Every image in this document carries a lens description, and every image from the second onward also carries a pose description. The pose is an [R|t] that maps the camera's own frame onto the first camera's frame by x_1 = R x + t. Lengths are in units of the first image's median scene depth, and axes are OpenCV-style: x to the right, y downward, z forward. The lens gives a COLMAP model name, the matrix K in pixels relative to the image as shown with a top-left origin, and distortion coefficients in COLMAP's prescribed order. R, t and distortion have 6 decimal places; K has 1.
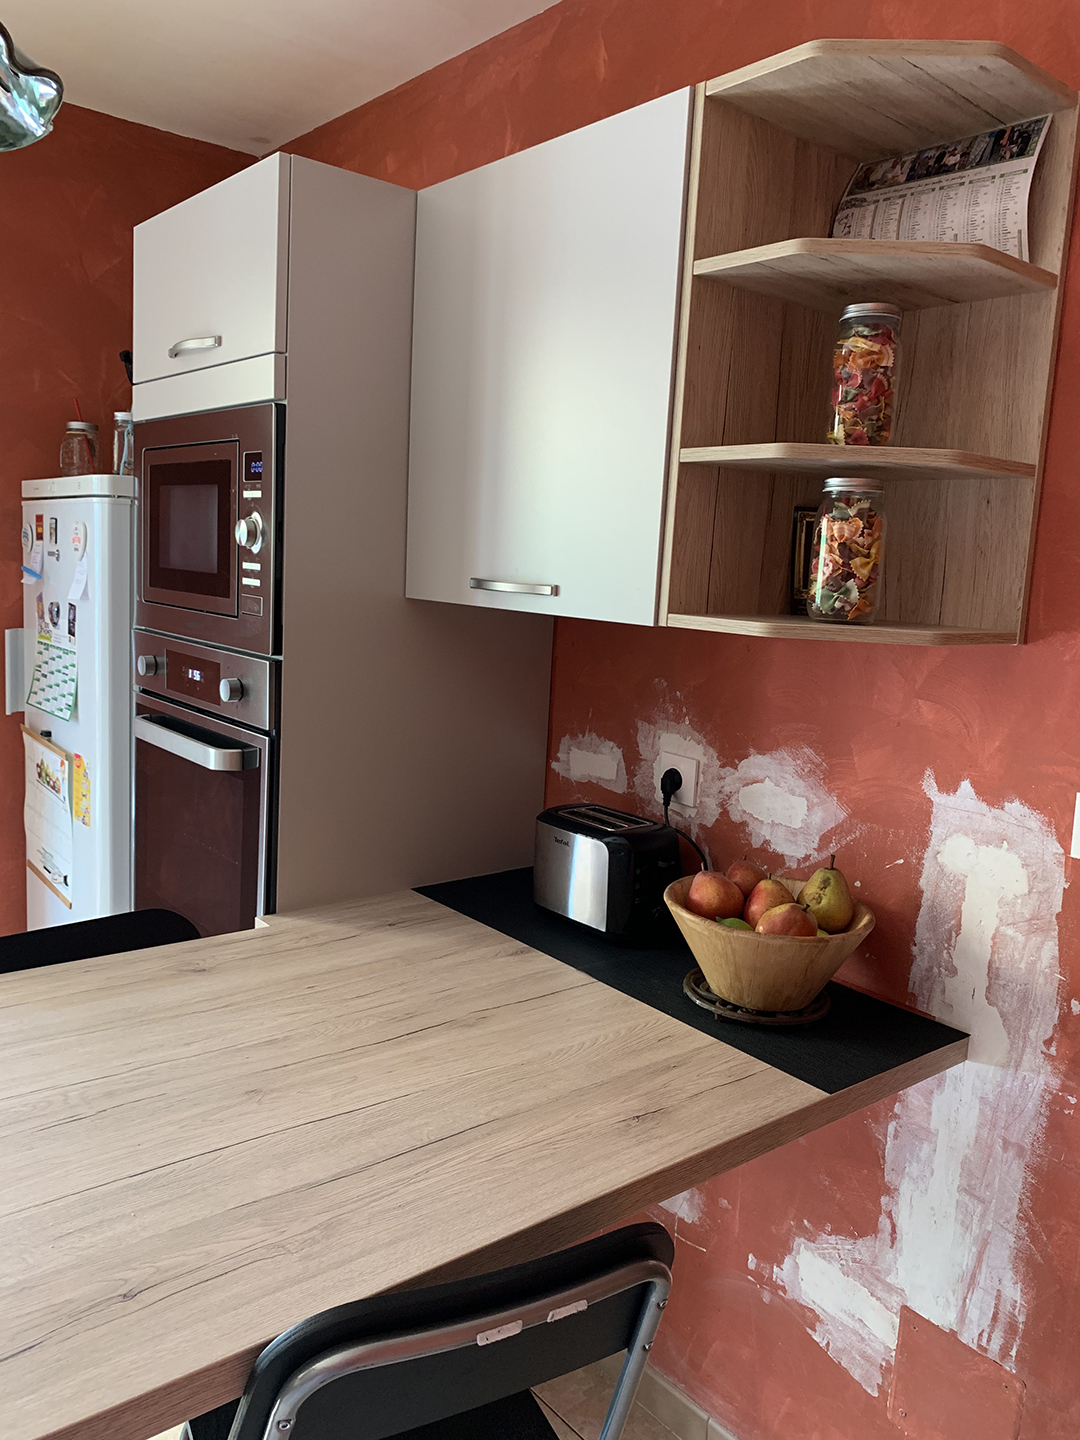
lens RADIAL K [[1117.6, 0, 540.0], [0, 1117.6, 720.0], [0, 0, 1]] dist [0.010192, 0.003018]
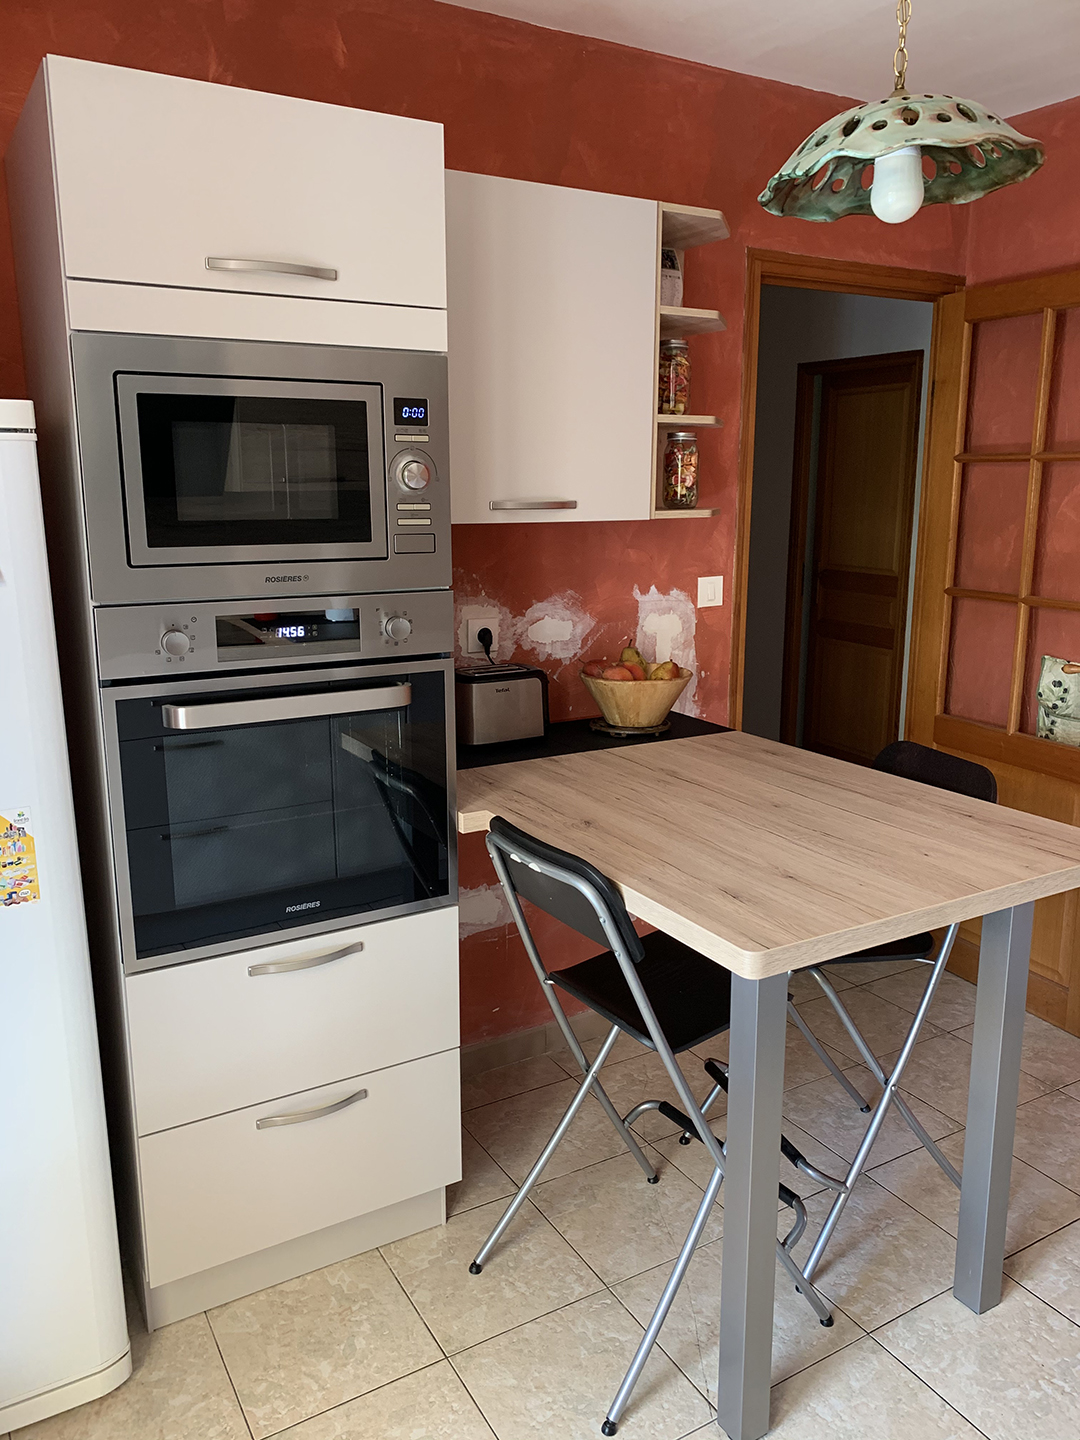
lens RADIAL K [[1098.7, 0, 540.0], [0, 1098.7, 720.0], [0, 0, 1]] dist [0.039675, -0.002157]
pose [[0.161474, -0.256978, 0.952832, -1.512118], [0.158906, 0.959674, 0.231894, -0.193480], [-0.974000, 0.113966, 0.195797, 0.810286]]
